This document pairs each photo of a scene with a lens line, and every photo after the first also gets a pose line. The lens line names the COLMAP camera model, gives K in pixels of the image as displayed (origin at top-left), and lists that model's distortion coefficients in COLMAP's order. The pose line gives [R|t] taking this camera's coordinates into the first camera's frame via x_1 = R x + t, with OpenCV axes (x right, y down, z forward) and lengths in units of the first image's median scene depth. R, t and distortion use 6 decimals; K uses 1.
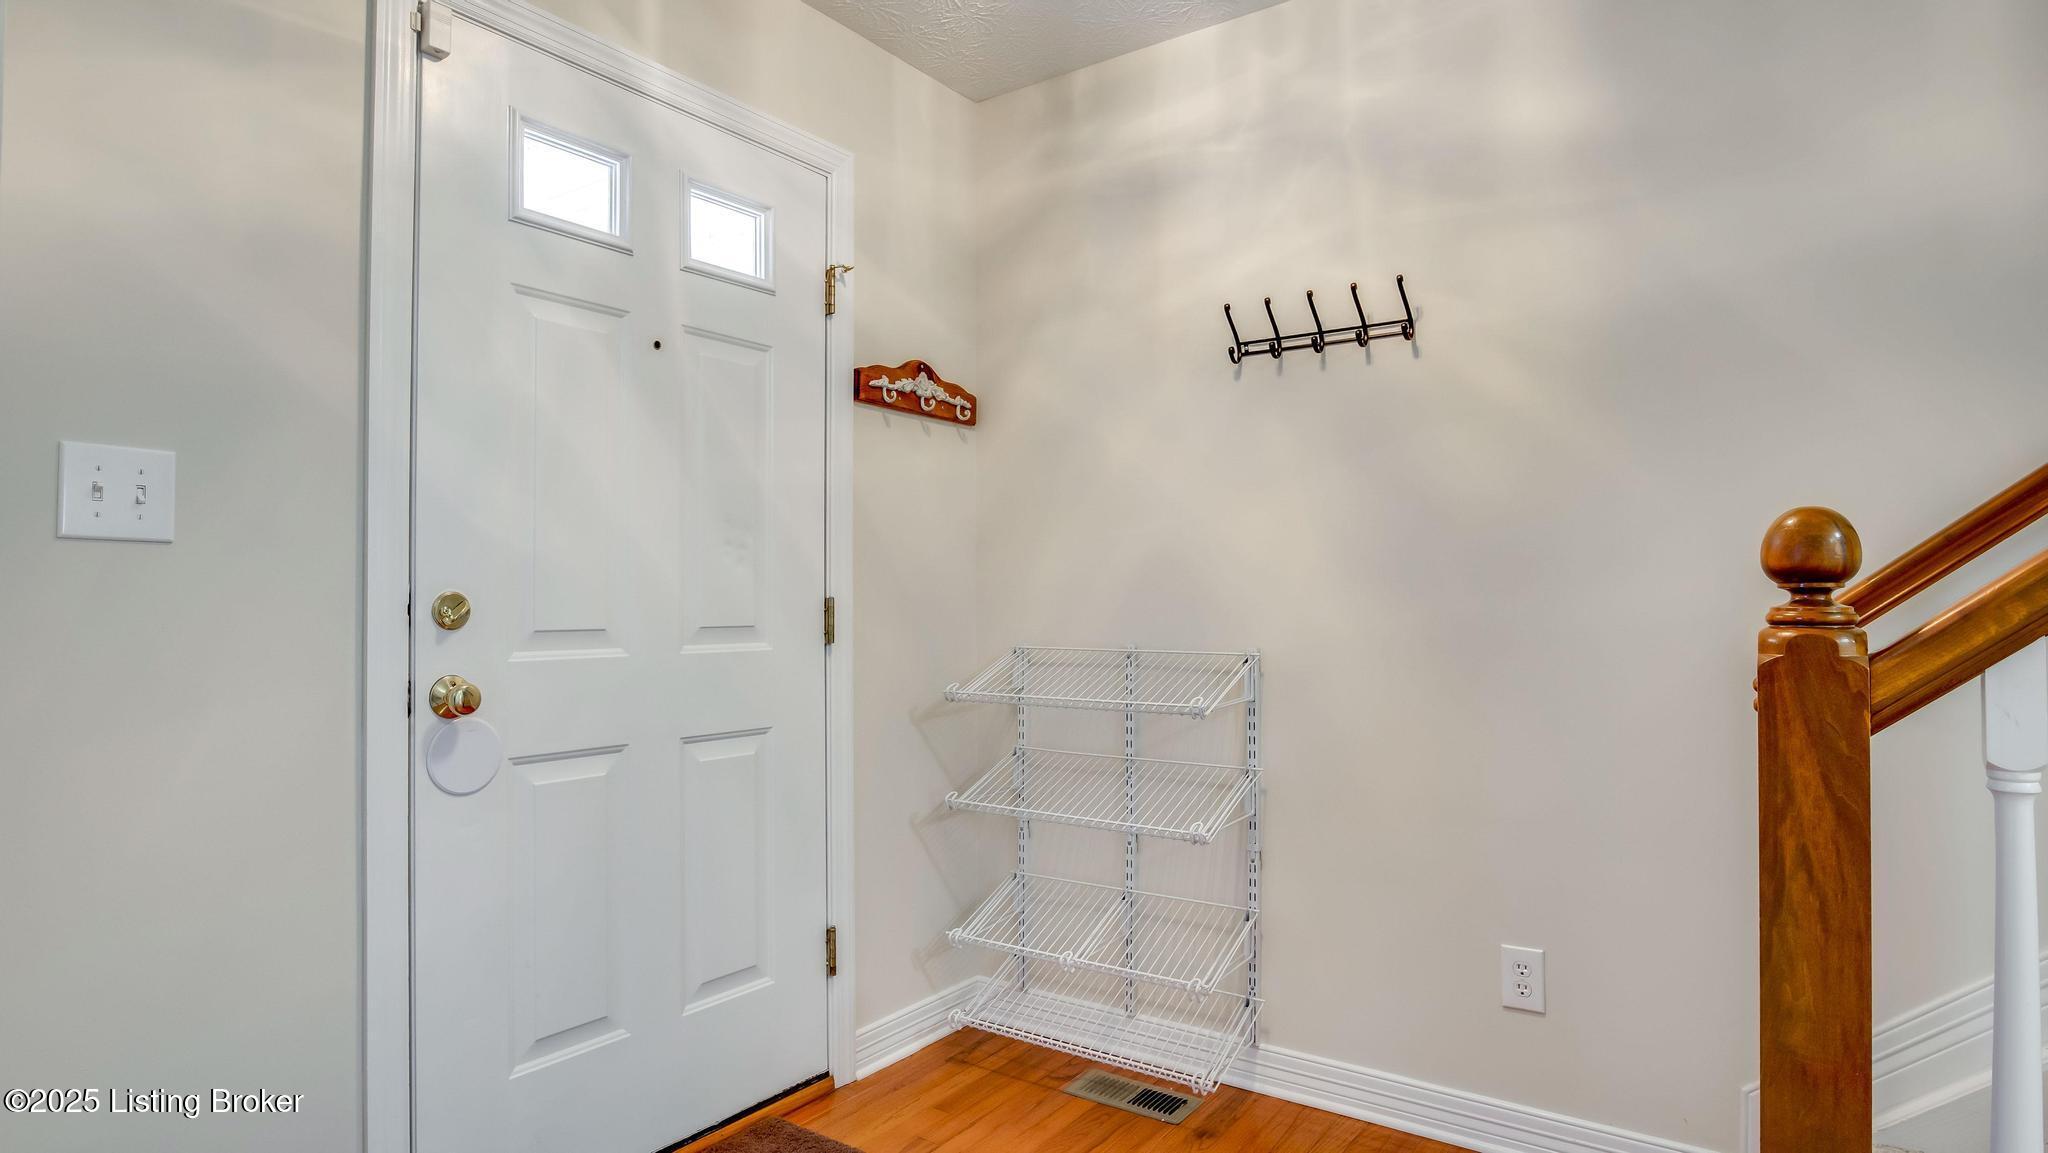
lens RADIAL K [[1106.5, 0, 1019.3], [0, 1106.5, 596.8], [0, 0, 1]] dist [-0.026527, 0.001818]
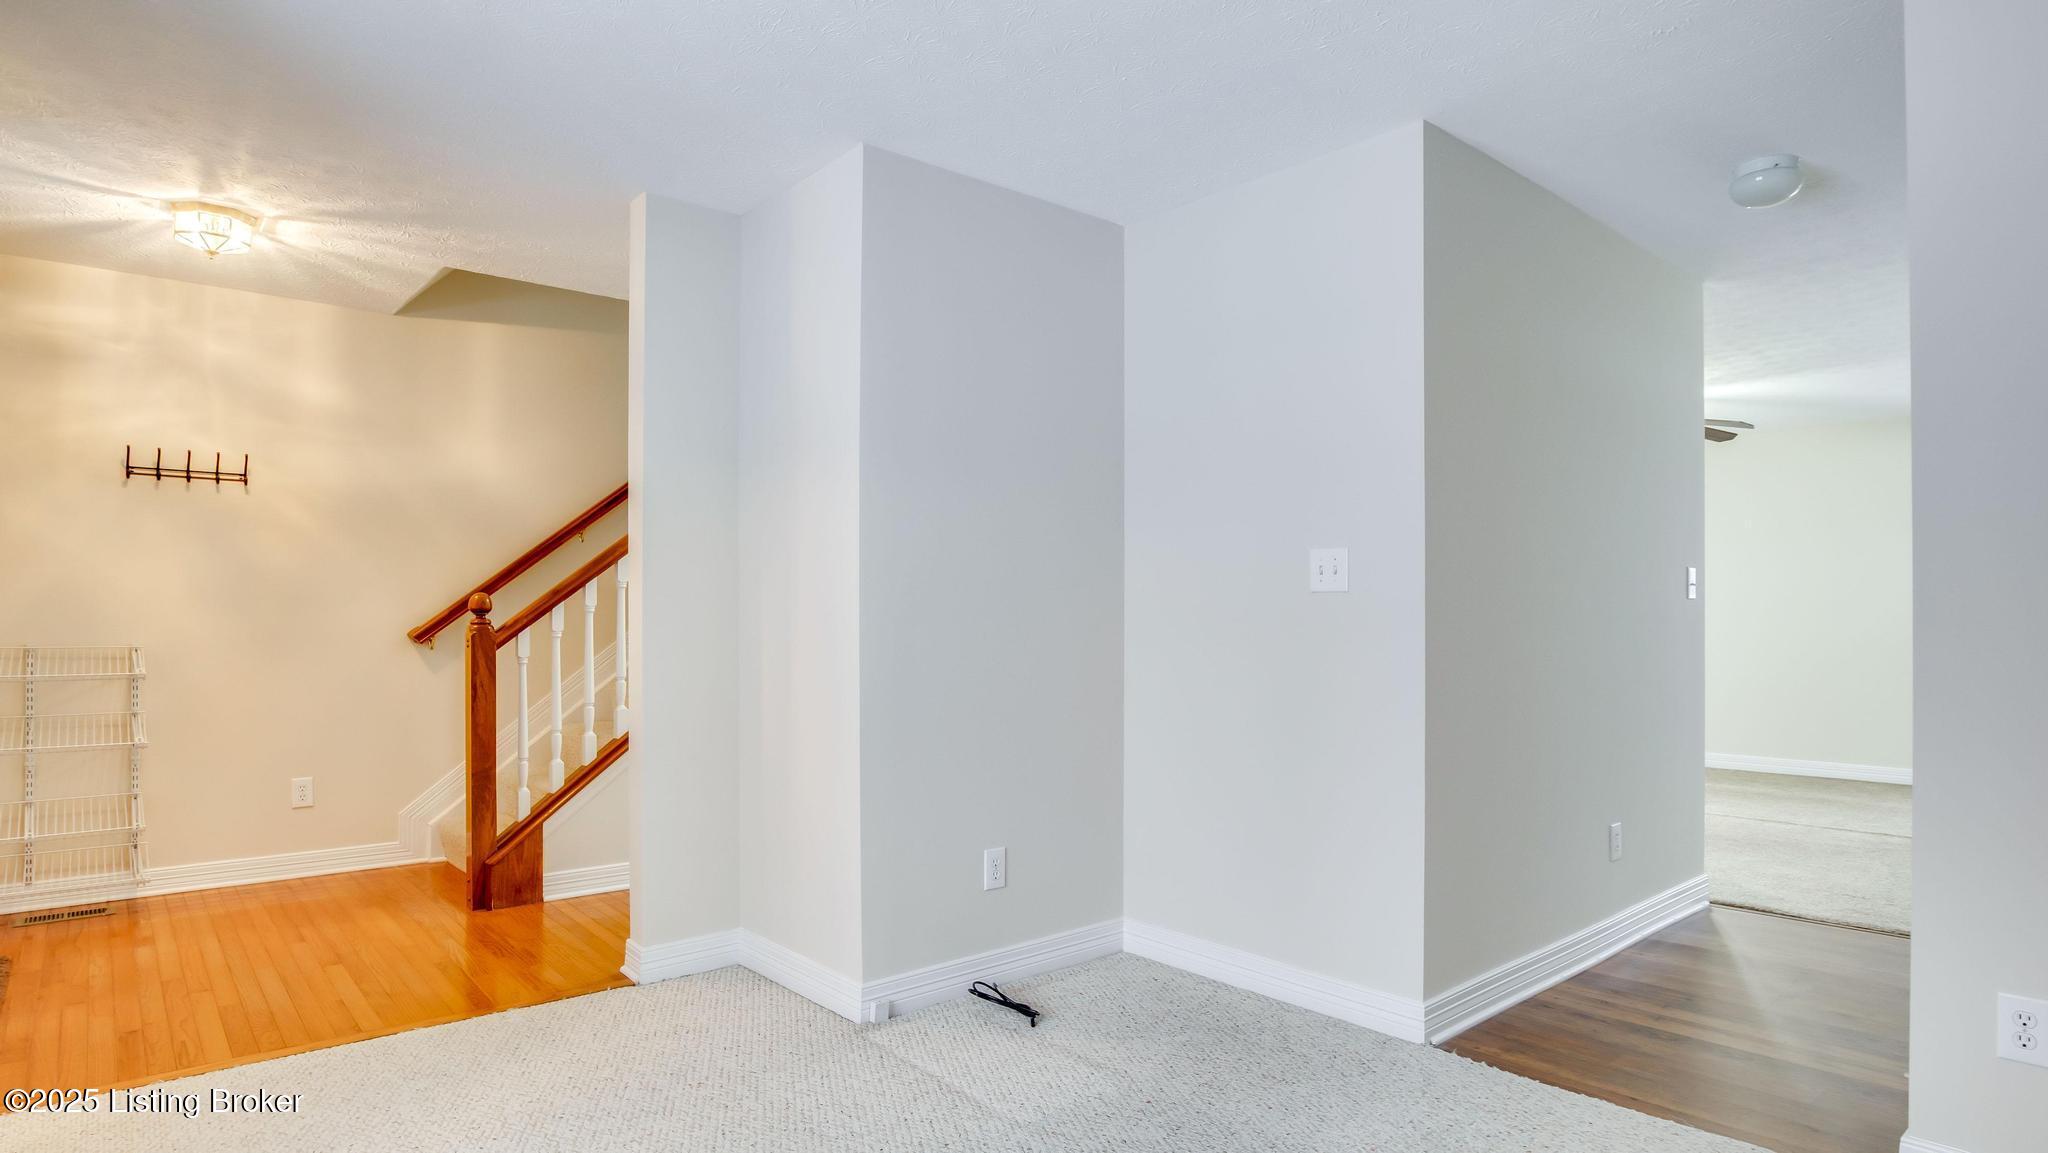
lens RADIAL K [[1106.5, 0, 1027.3], [0, 1106.5, 596.7], [0, 0, 1]] dist [-0.026527, 0.001818]
pose [[0.251955, 0.028614, 0.967316, -1.180310], [-0.008004, 0.999590, -0.027484, 0.009612], [-0.967706, -0.000818, 0.252081, -0.853819]]
